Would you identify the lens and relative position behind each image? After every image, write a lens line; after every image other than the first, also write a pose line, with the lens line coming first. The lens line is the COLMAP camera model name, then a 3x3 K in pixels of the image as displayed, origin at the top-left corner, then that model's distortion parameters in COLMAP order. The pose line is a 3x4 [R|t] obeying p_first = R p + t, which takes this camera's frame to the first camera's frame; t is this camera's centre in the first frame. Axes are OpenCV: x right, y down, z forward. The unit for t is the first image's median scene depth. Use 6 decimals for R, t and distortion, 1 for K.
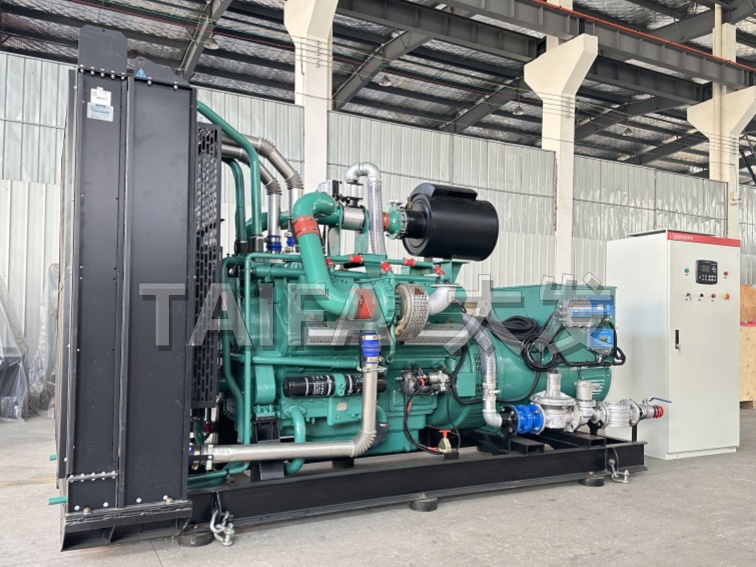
lens RADIAL K [[588.6, 0, 369.6], [0, 588.6, 301.3], [0, 0, 1]] dist [0.016918, -0.004820]
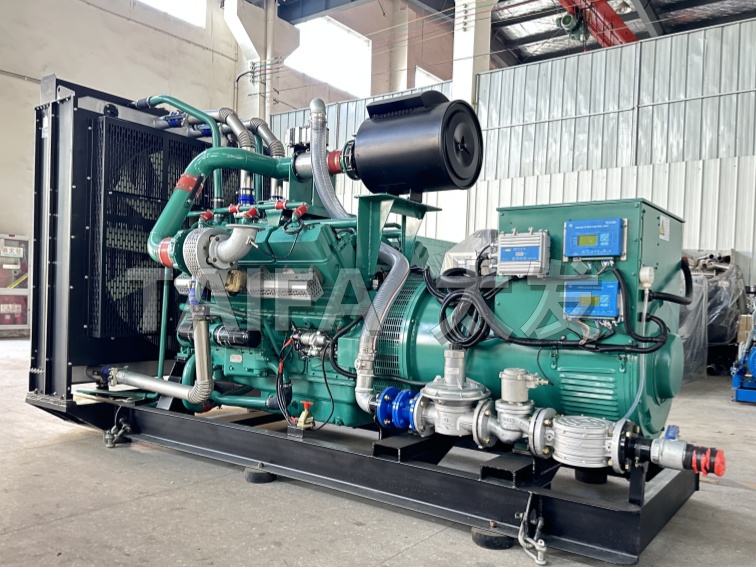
lens RADIAL K [[588.6, 0, 369.6], [0, 588.6, 301.3], [0, 0, 1]] dist [0.016918, -0.004820]
pose [[0.516970, 0.009612, -0.855950, 0.825219], [0.007779, 0.999843, 0.015926, 0.060808], [0.855968, -0.014892, 0.516814, 0.605345]]
